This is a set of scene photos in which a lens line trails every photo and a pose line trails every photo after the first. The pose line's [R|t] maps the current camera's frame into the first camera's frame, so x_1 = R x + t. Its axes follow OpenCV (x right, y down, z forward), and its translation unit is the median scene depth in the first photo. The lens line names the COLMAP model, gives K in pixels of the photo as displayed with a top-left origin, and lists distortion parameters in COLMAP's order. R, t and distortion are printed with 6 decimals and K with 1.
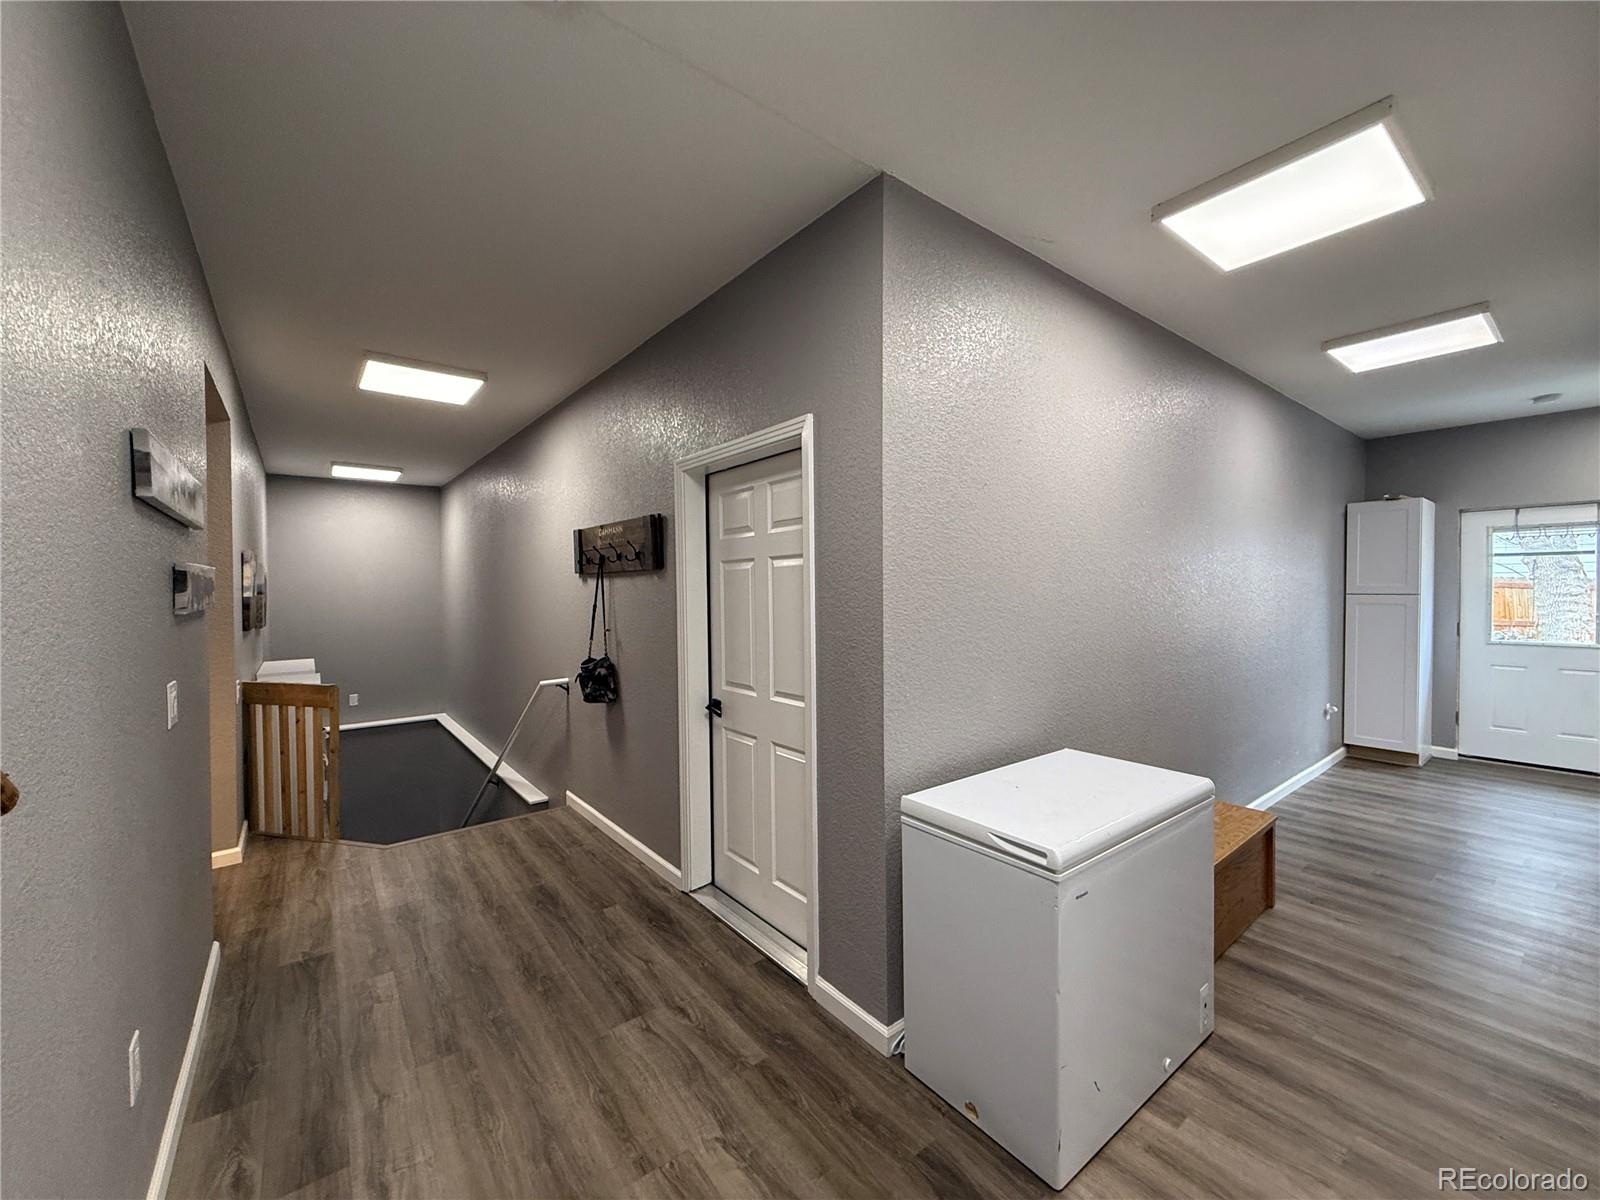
lens RADIAL K [[638.9, 0, 800.0], [0, 638.9, 600.0], [0, 0, 1]] dist [0.001761, 0.000176]
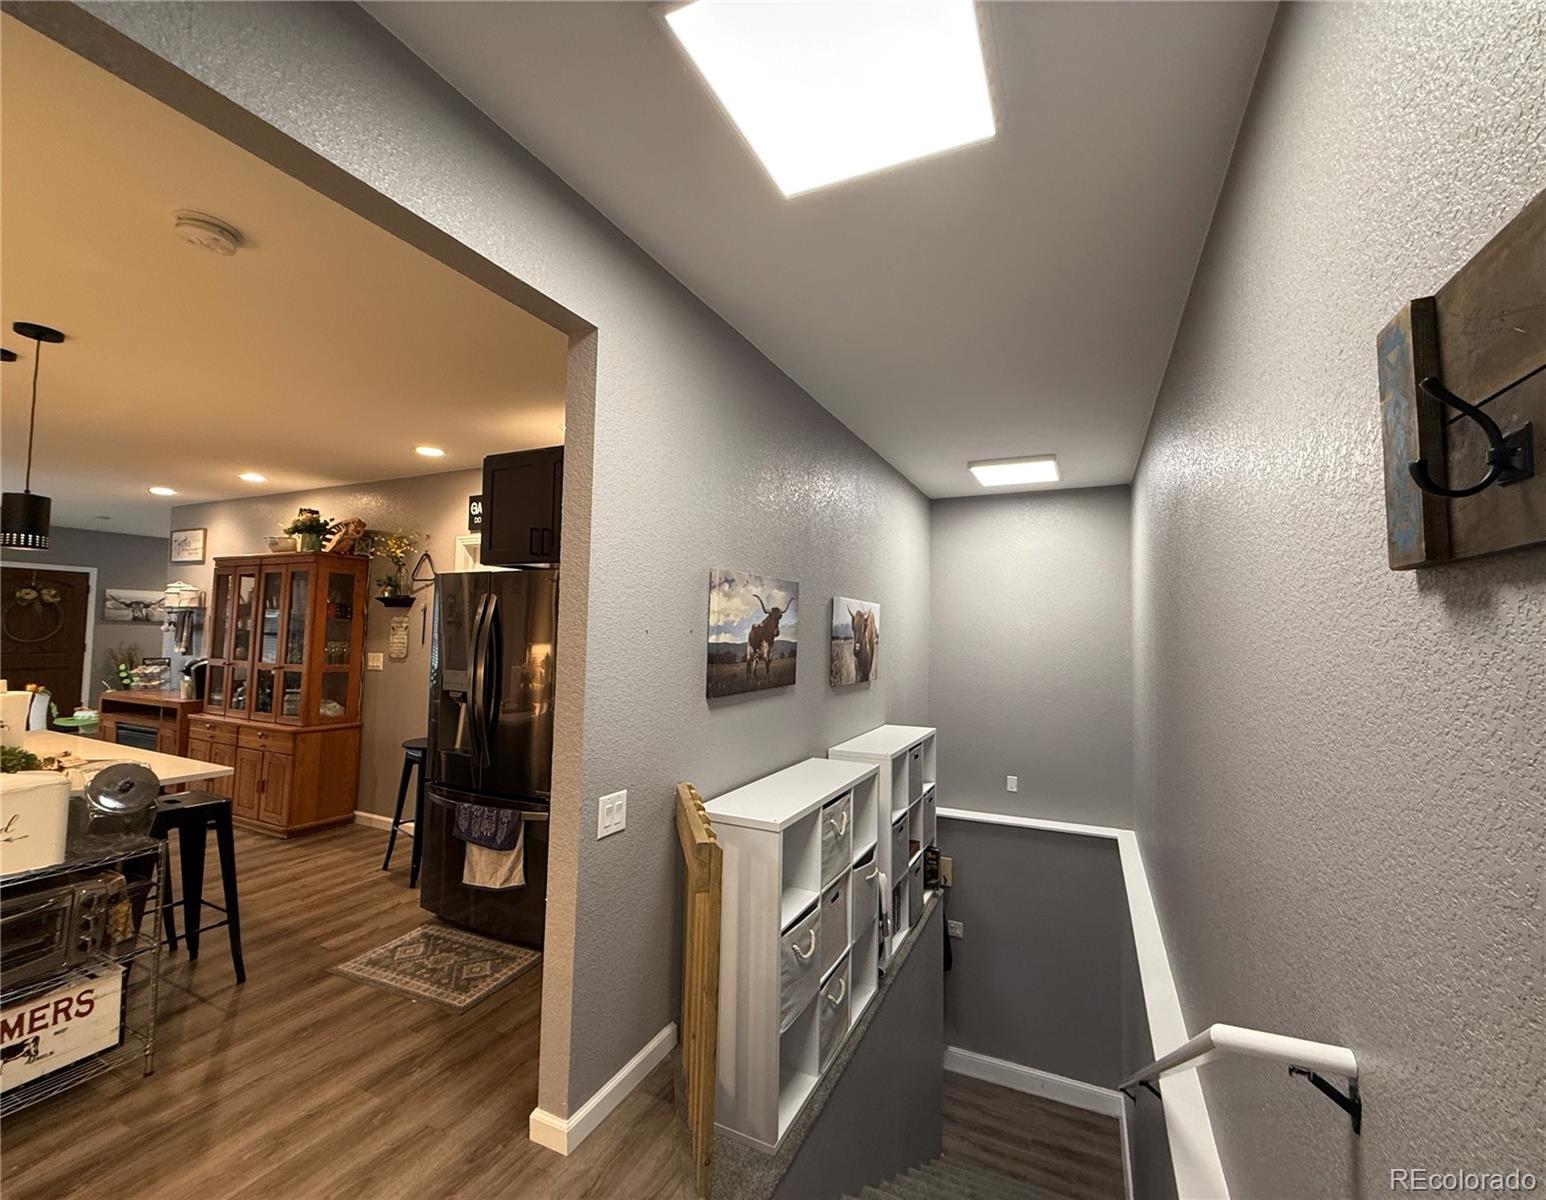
lens RADIAL K [[655.6, 0, 773.0], [0, 655.6, 600.0], [0, 0, 1]] dist [0.000526, 0.000076]
pose [[0.456859, -0.029076, -0.889064, -0.249021], [-0.037269, 0.997962, -0.051789, -0.015179], [0.888758, 0.056795, 0.454845, 0.710050]]
